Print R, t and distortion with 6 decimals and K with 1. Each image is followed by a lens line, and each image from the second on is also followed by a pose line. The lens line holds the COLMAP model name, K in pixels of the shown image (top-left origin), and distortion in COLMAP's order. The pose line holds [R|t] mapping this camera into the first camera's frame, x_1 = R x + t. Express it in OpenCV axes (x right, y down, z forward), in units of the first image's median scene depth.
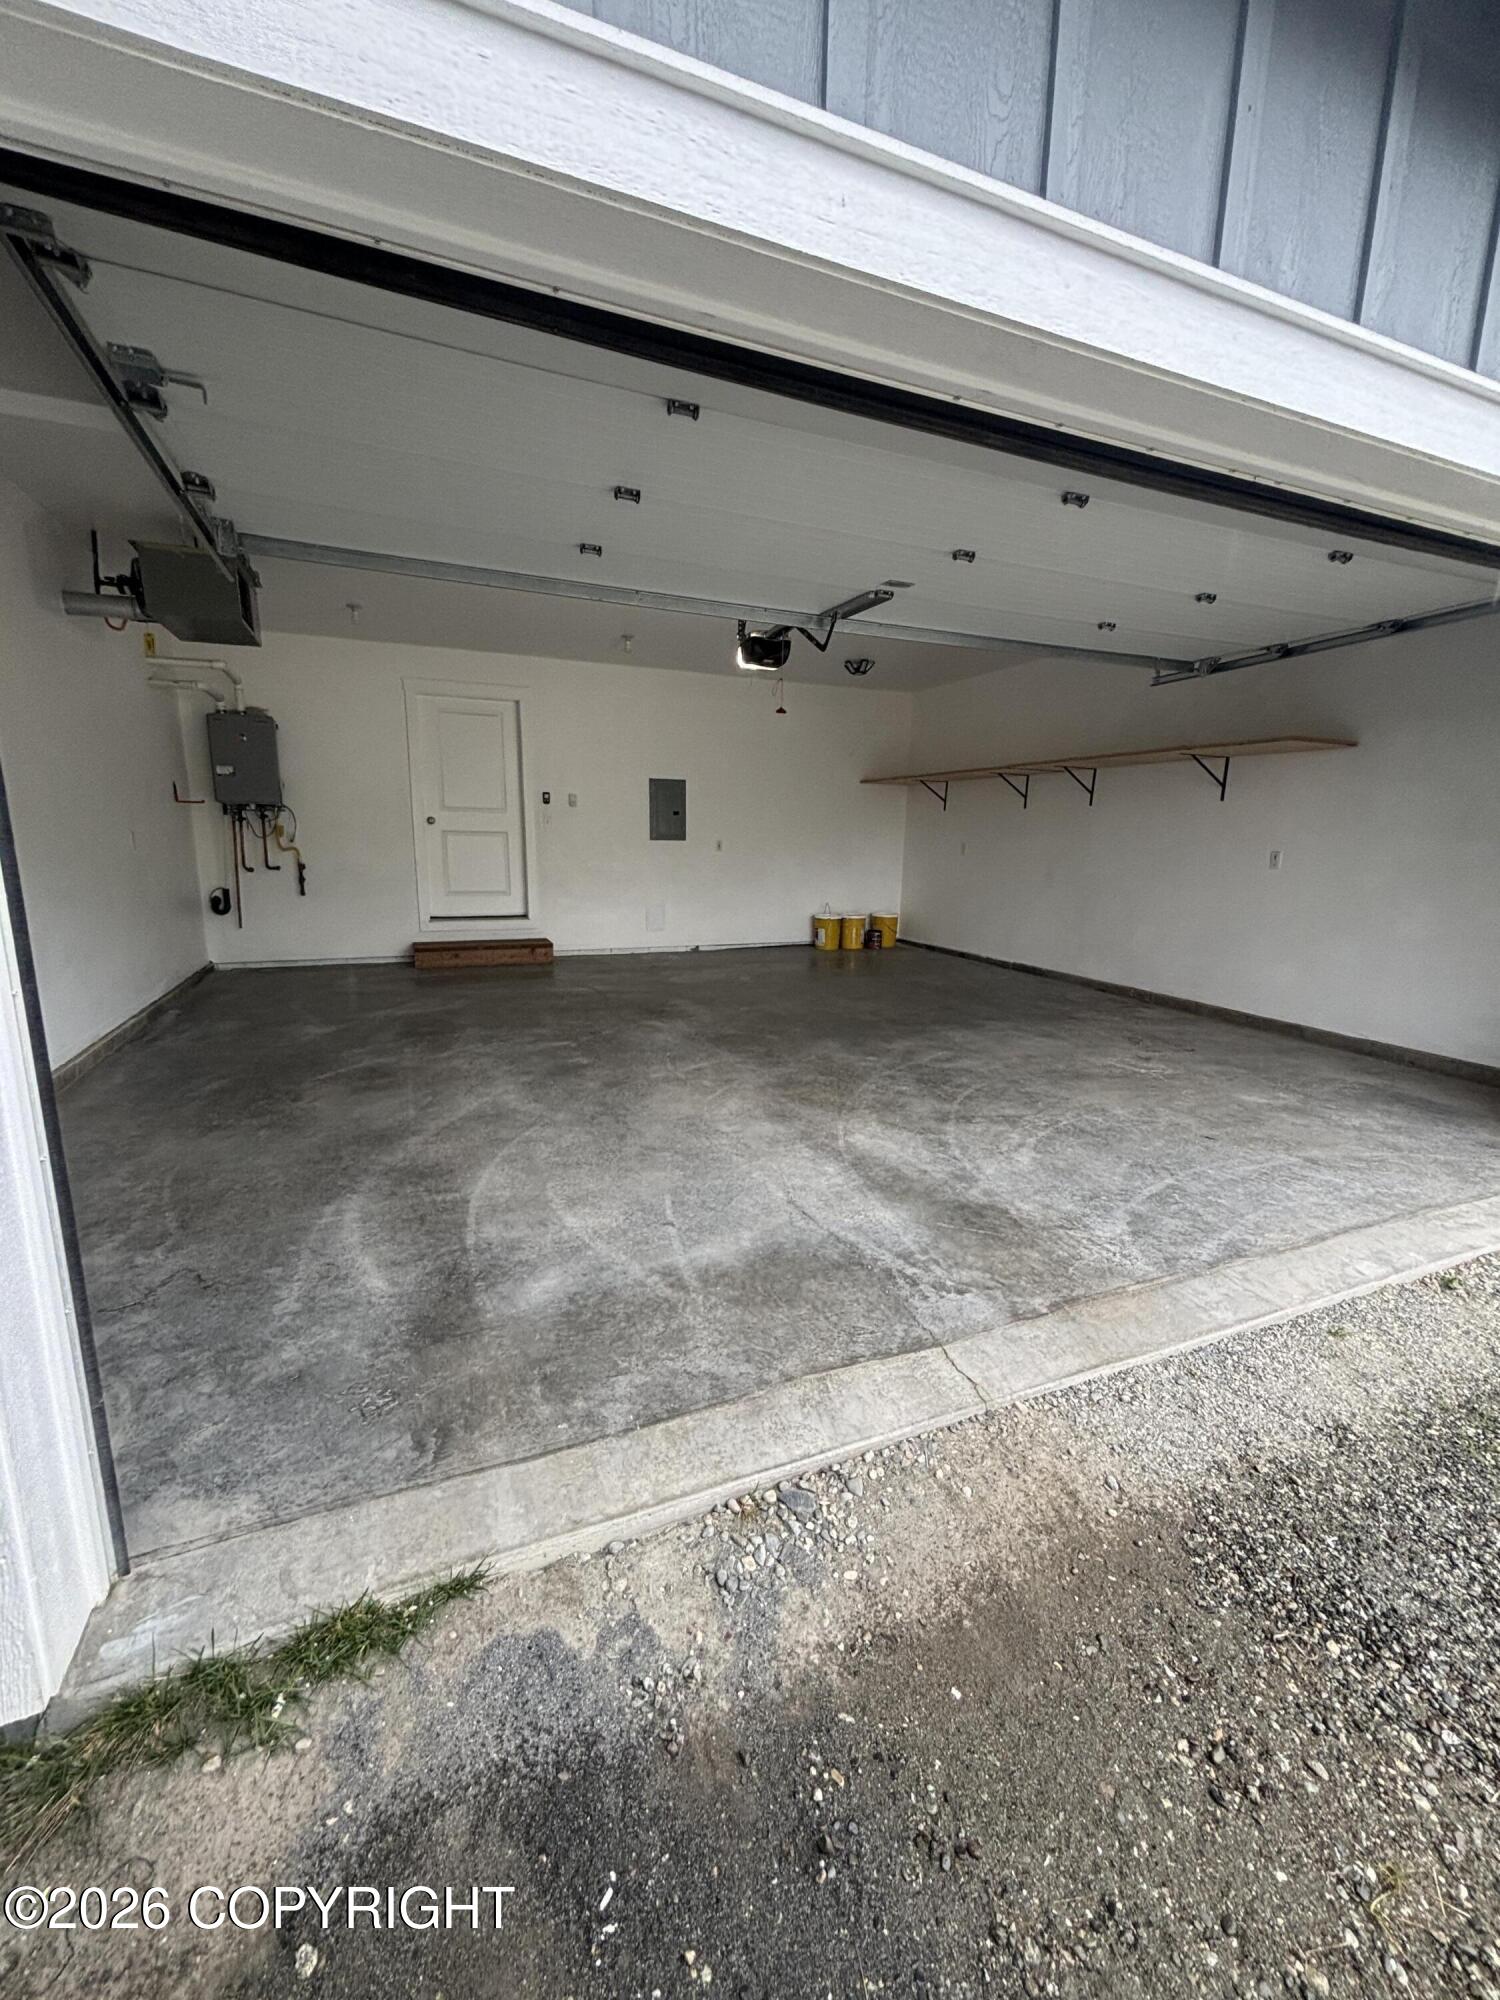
lens RADIAL K [[815.2, 0, 750.4], [0, 815.2, 1001.9], [0, 0, 1]] dist [-0.000095, 0.001330]
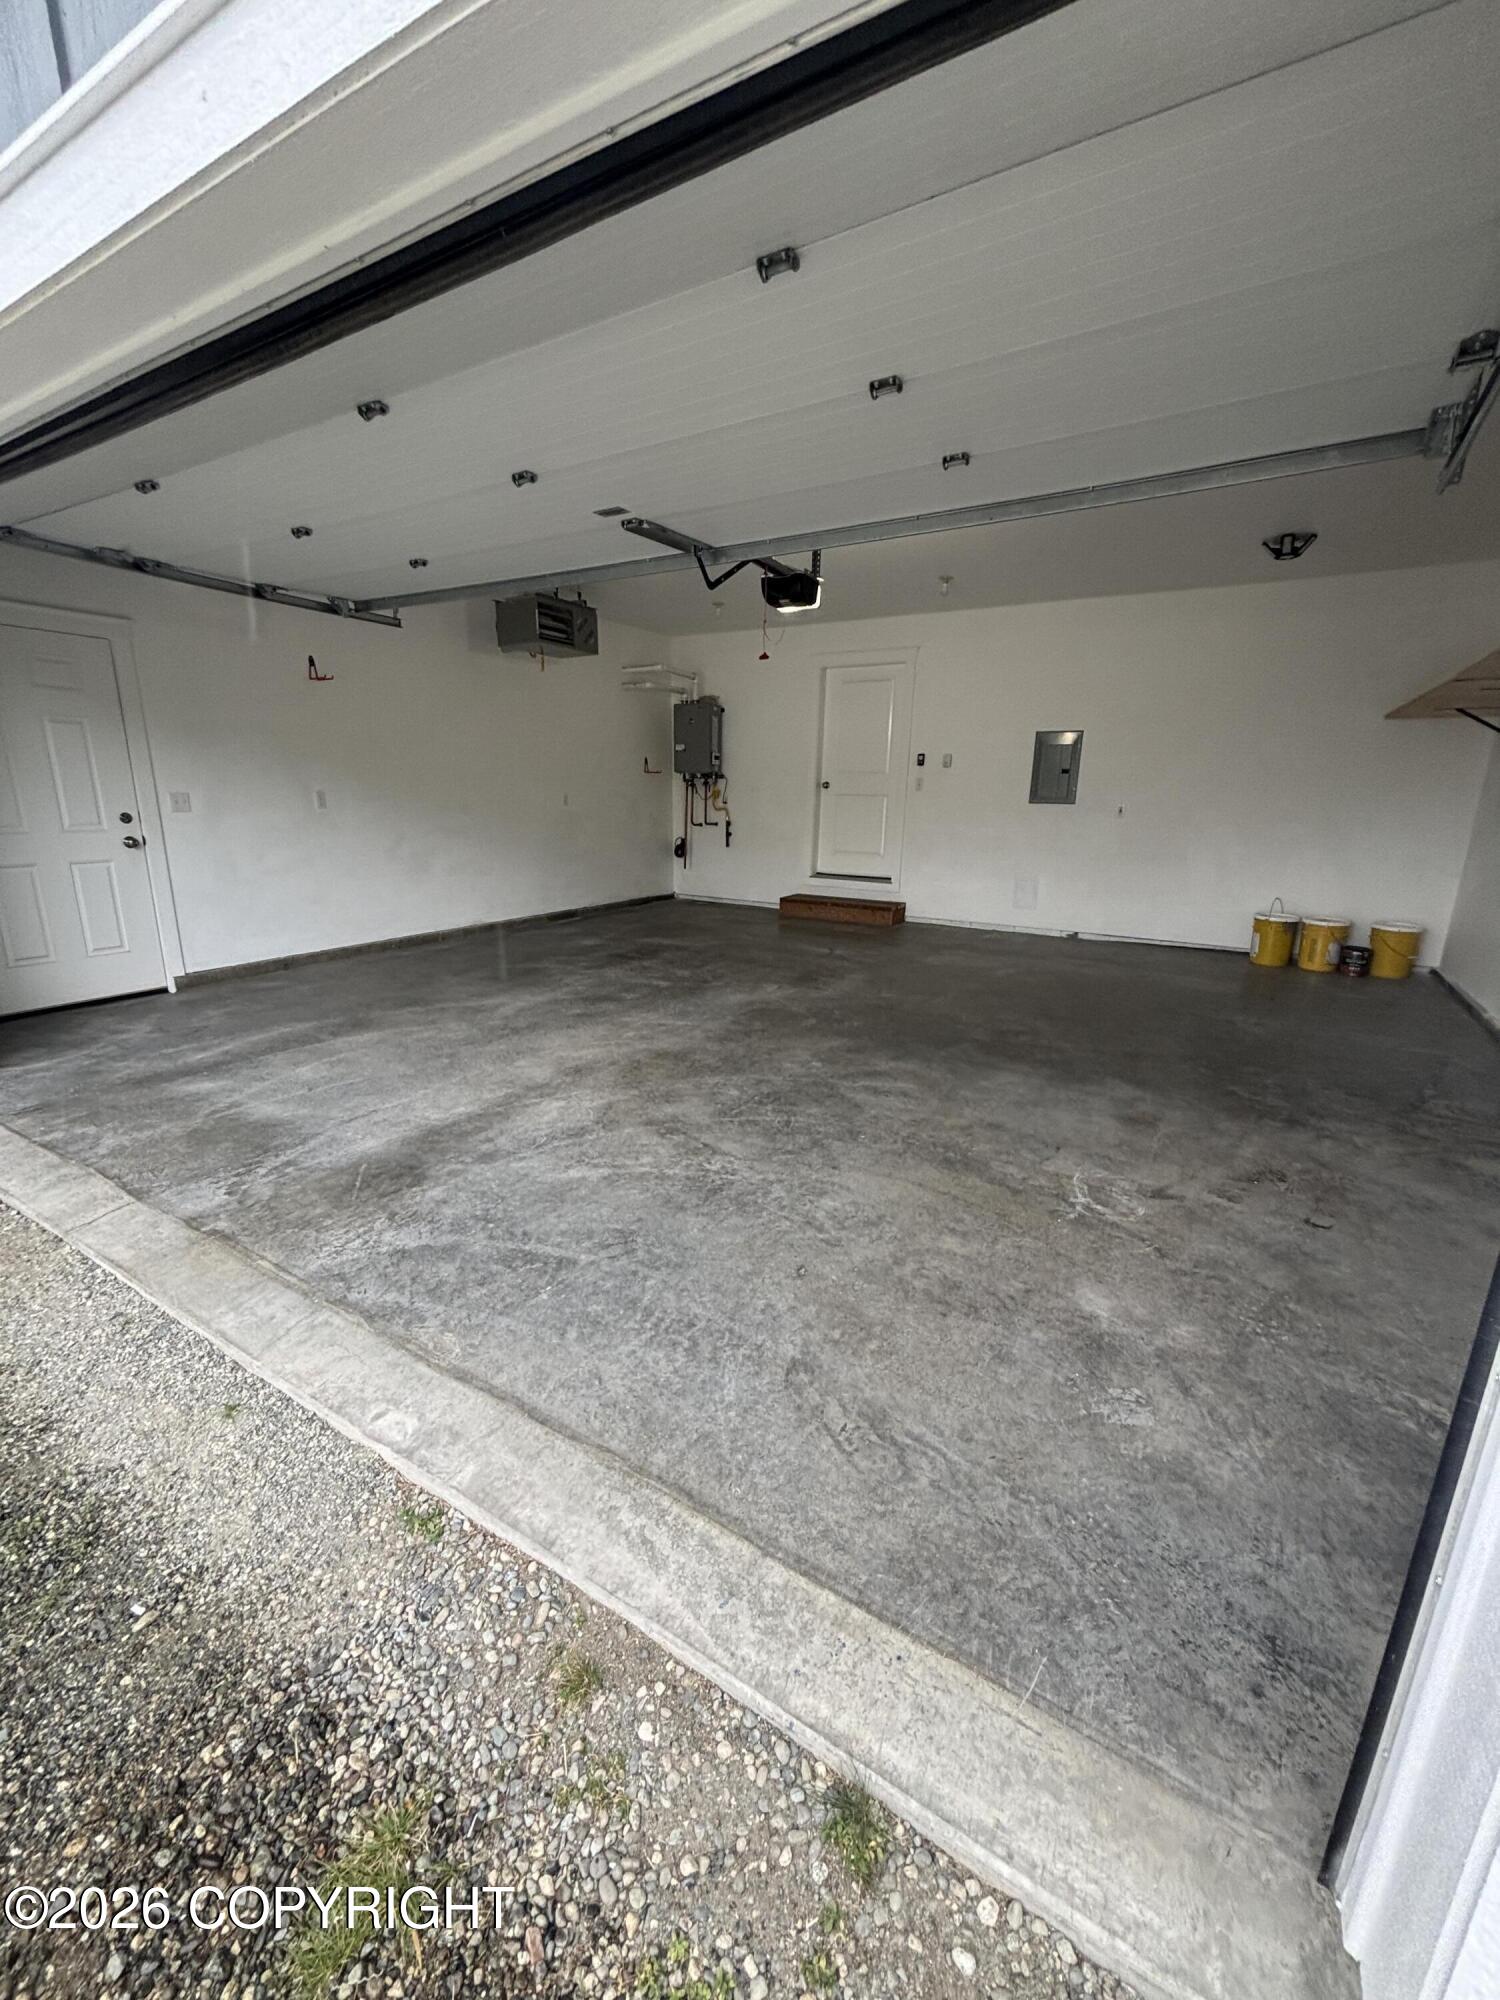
lens RADIAL K [[815.2, 0, 746.0], [0, 815.2, 1002.1], [0, 0, 1]] dist [-0.000095, 0.001330]
pose [[0.577930, 0.199340, -0.791366, 1.044814], [-0.167369, 0.978048, 0.124136, -0.118141], [0.798740, 0.060708, 0.598606, 0.595173]]
